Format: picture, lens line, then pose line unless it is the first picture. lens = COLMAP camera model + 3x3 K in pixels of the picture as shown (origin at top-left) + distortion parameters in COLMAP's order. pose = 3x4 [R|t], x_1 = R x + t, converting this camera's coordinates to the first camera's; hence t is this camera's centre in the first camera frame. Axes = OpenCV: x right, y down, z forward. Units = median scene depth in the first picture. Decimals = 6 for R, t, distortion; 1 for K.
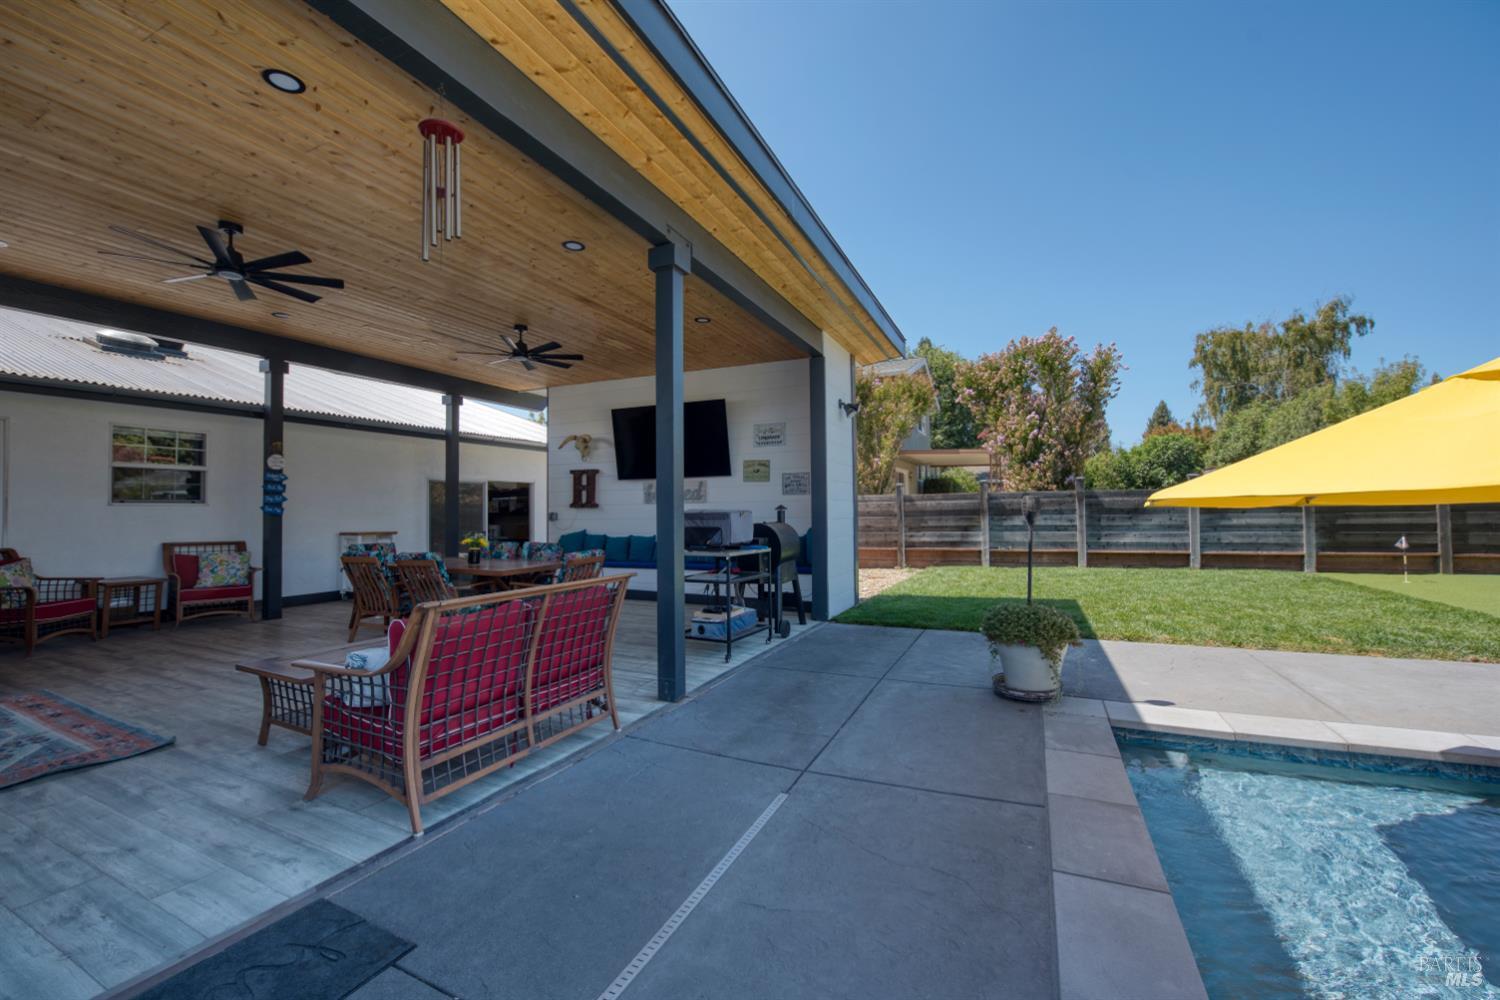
lens RADIAL K [[600.0, 0, 757.8], [0, 600.0, 494.1], [0, 0, 1]] dist [-0.016503, -0.001447]
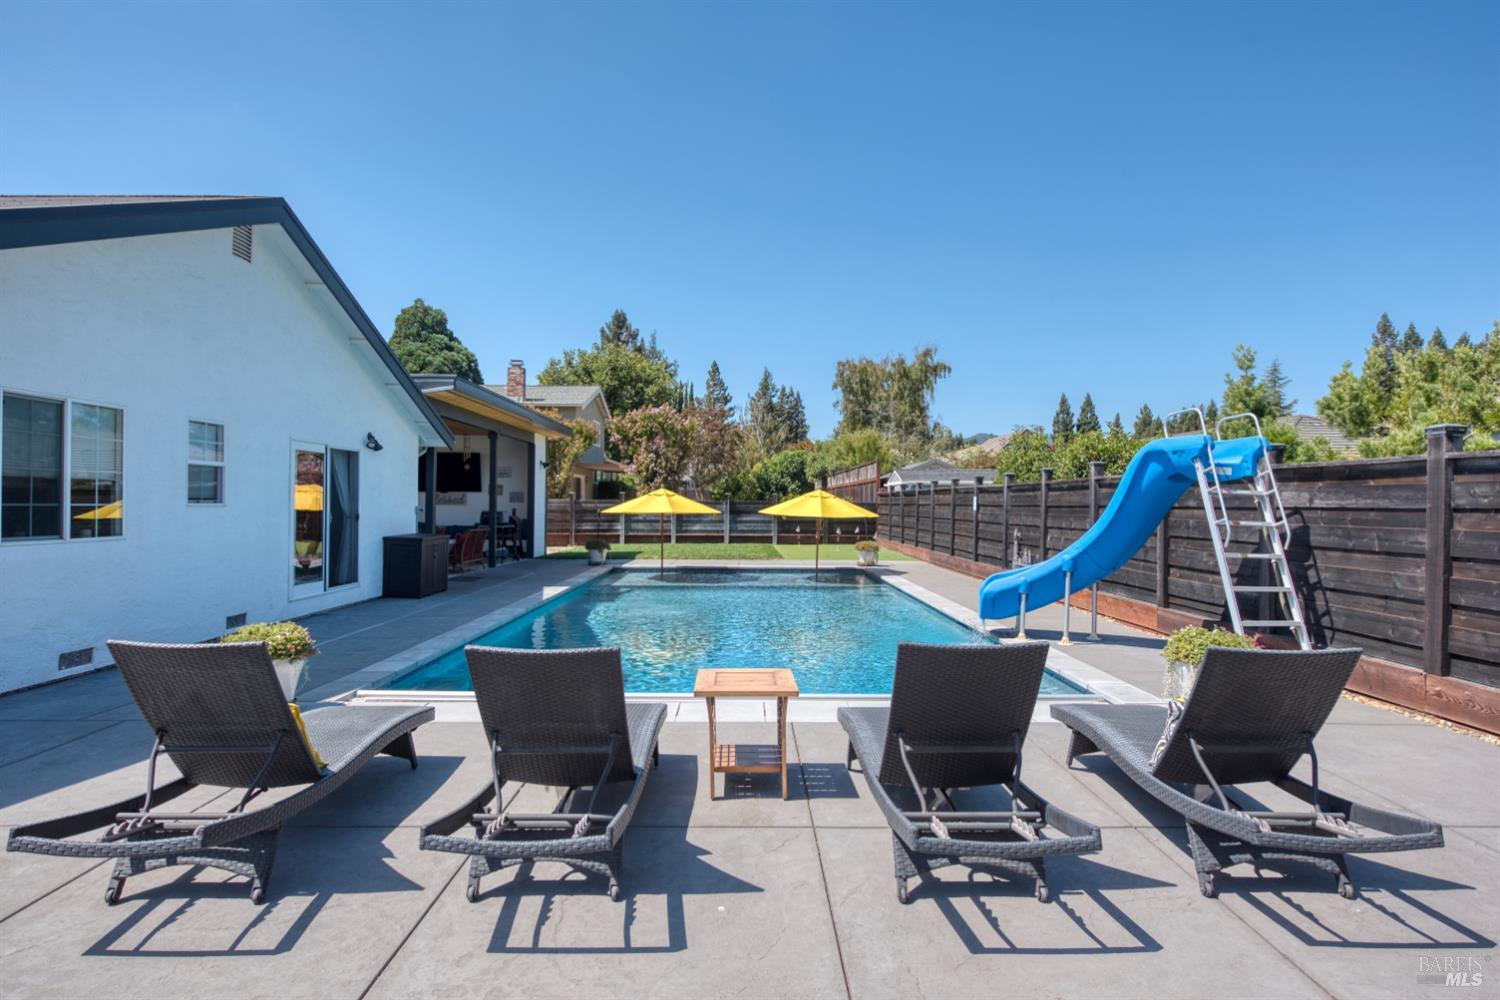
lens RADIAL K [[766.0, 0, 762.1], [0, 766.0, 491.2], [0, 0, 1]] dist [-0.010025, -0.000128]
pose [[0.898089, 0.025726, 0.439060, -0.297136], [-0.030426, 0.999530, 0.003670, -0.065632], [-0.438759, -0.016655, 0.898450, -1.536831]]
